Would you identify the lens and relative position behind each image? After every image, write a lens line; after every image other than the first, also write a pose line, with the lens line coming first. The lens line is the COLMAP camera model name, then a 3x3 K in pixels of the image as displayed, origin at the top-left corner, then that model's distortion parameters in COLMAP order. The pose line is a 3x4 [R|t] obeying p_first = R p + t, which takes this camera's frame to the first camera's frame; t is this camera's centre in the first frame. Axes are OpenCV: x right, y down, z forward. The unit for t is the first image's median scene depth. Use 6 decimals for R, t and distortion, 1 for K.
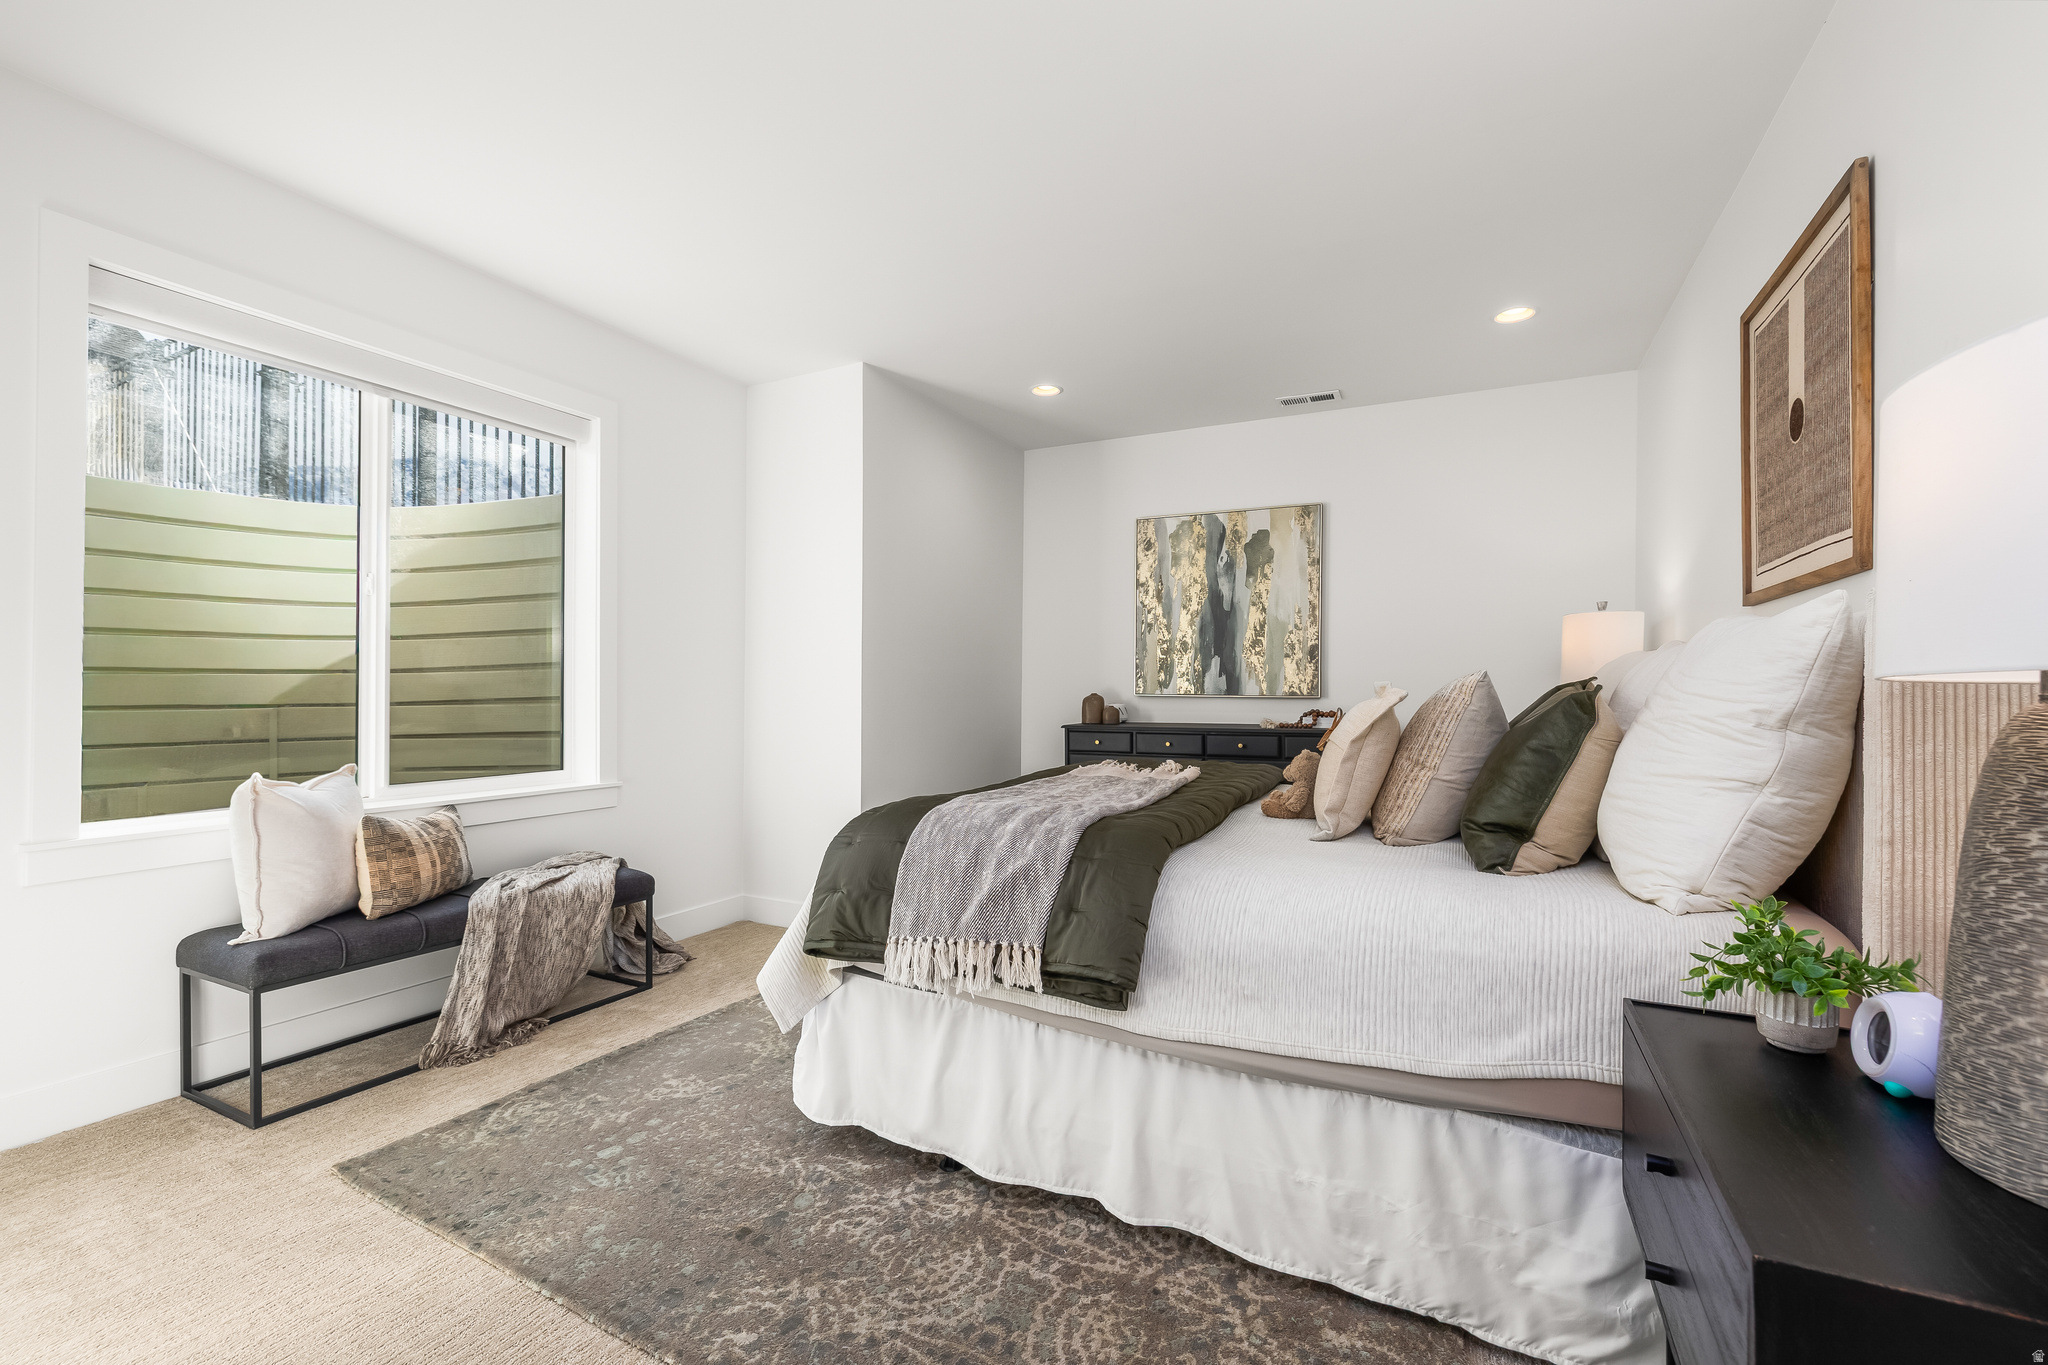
lens RADIAL K [[861.9, 0, 1014.2], [0, 861.9, 687.1], [0, 0, 1]] dist [-0.002197, 0.000284]
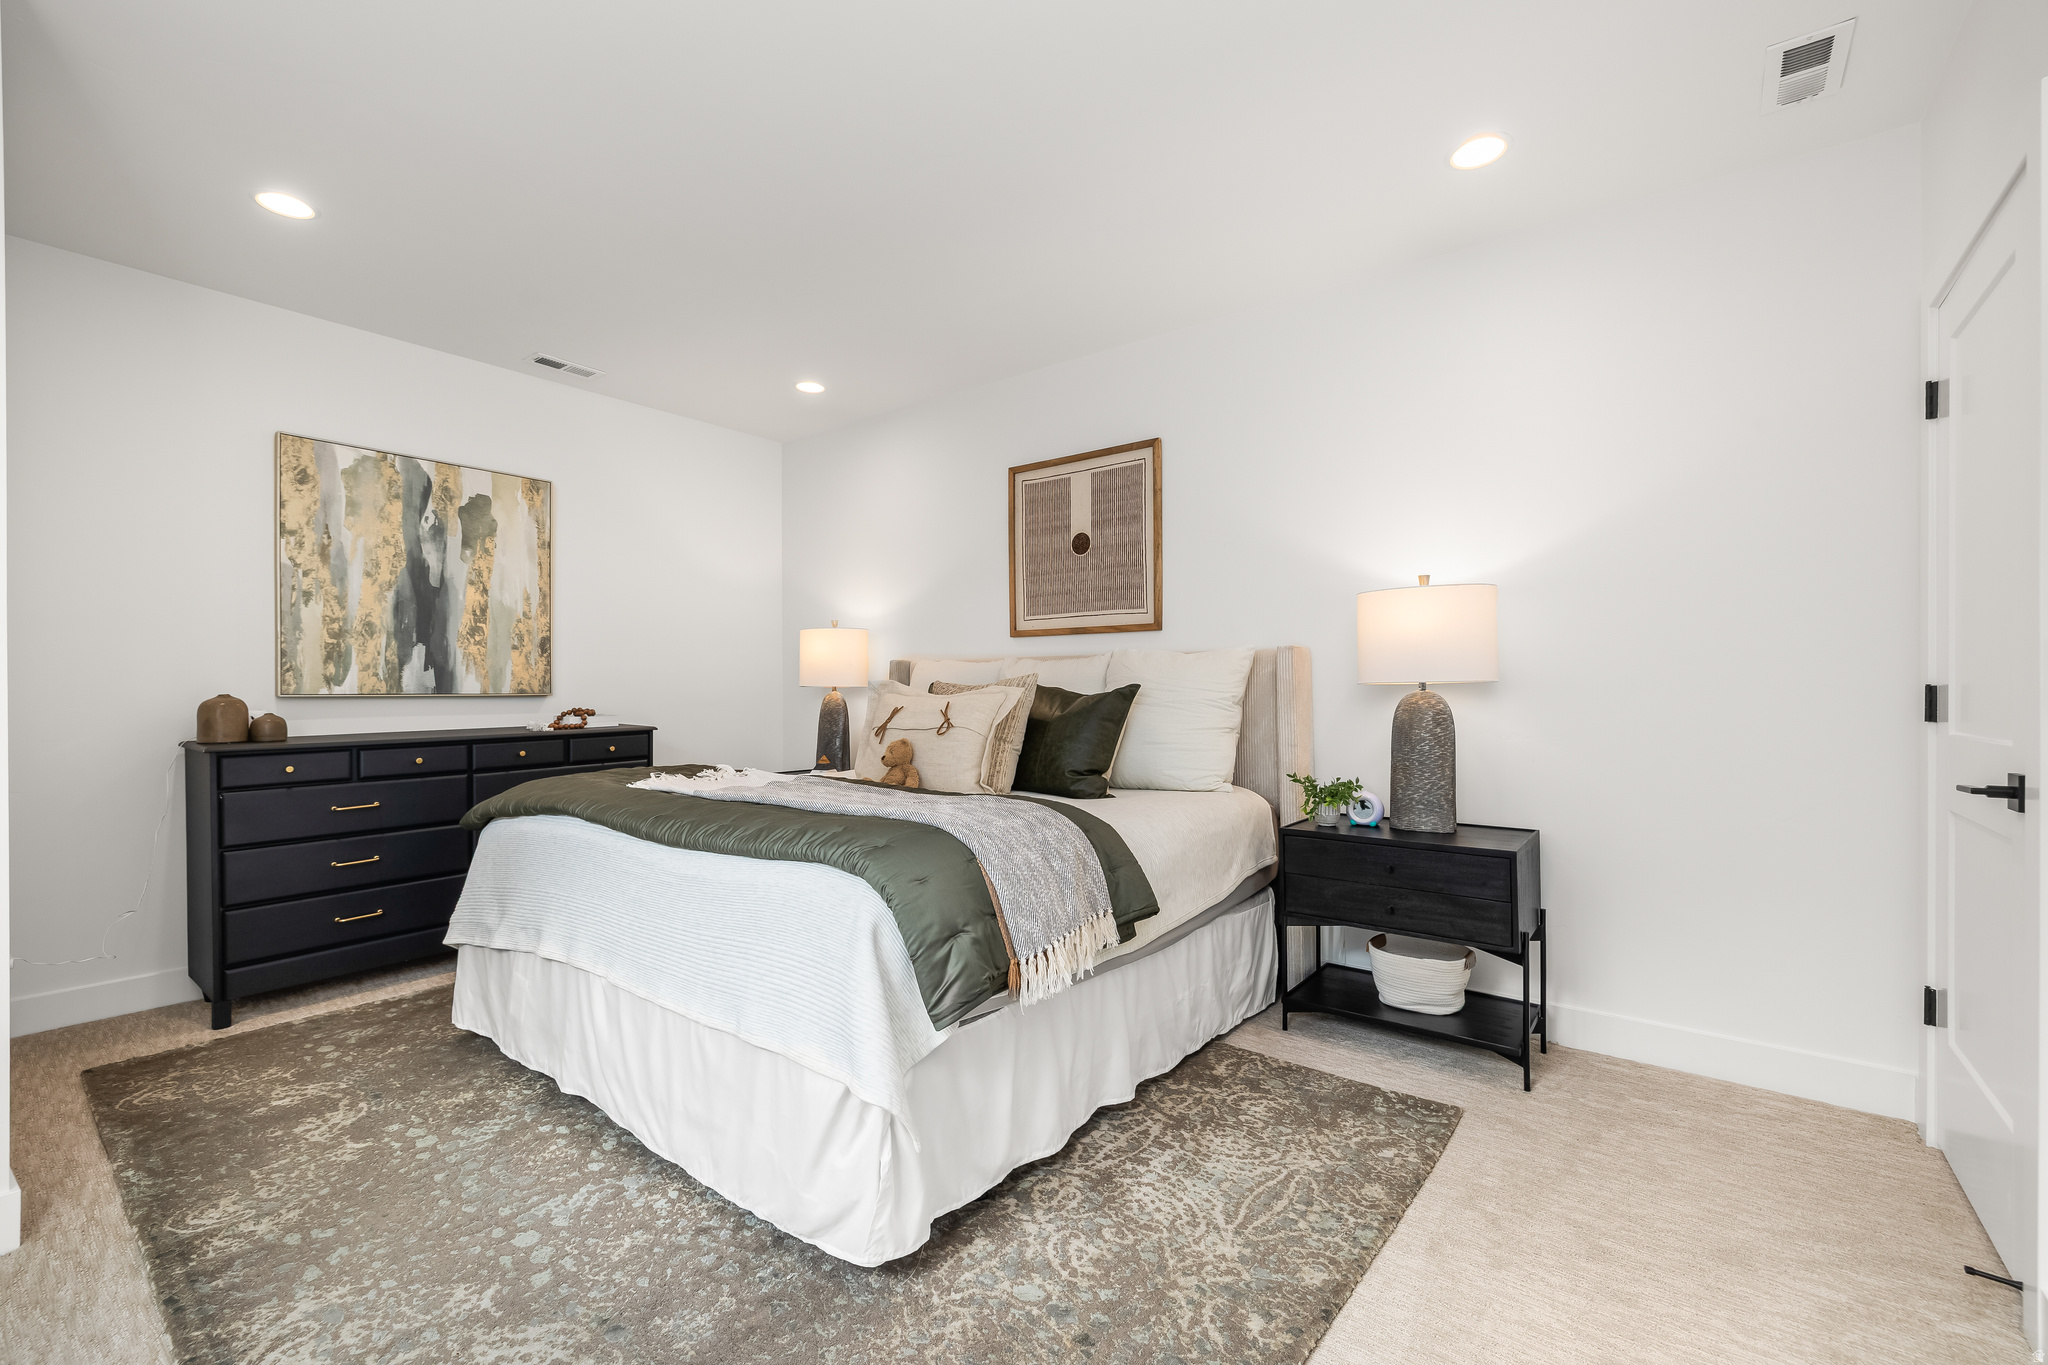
lens RADIAL K [[861.9, 0, 1008.0], [0, 861.9, 680.4], [0, 0, 1]] dist [-0.002197, 0.000284]
pose [[0.194488, -0.000512, 0.980905, -0.422041], [0.001162, 0.999999, 0.000292, -0.002919], [-0.980904, 0.001083, 0.194489, 0.333932]]
